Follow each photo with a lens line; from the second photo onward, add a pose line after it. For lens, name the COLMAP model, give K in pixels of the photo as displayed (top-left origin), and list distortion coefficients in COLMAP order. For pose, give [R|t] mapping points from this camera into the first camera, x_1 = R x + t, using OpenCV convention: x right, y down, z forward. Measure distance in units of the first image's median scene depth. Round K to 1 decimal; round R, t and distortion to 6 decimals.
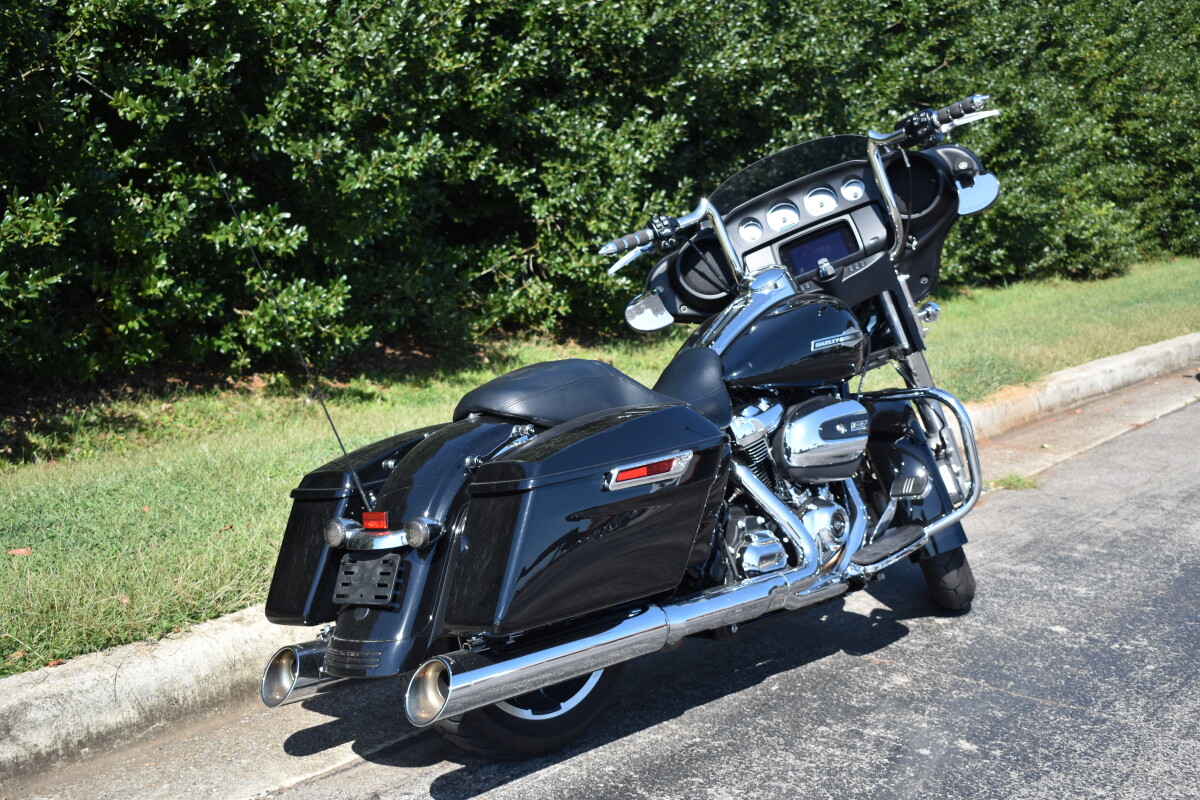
lens RADIAL K [[1596.8, 0, 600.0], [0, 1596.8, 400.0], [0, 0, 1]] dist [-0.029898, -0.008291]
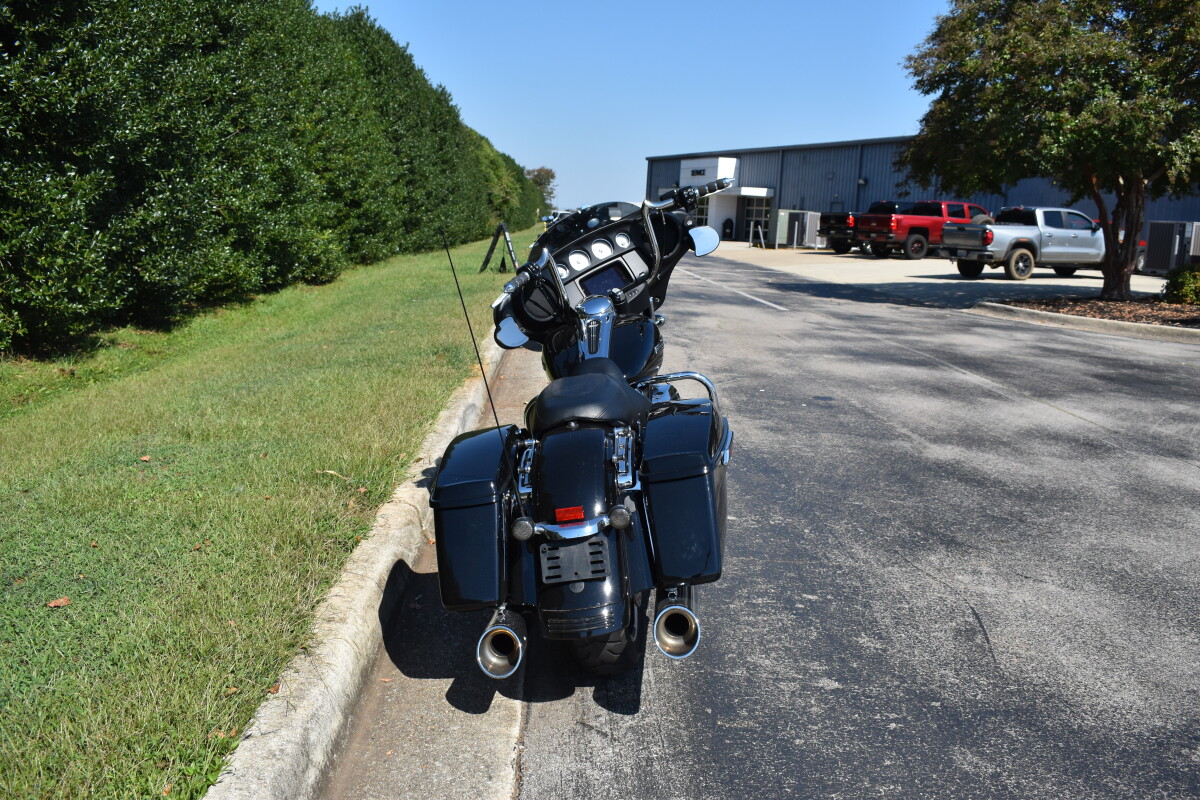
lens RADIAL K [[1120.6, 0, 600.0], [0, 1120.6, 400.0], [0, 0, 1]] dist [-0.039102, -0.001809]
pose [[0.811428, -0.103003, 0.575305, -0.153706], [0.085347, 0.994678, 0.057713, -0.015918], [-0.578188, 0.002270, 0.815901, 0.061778]]
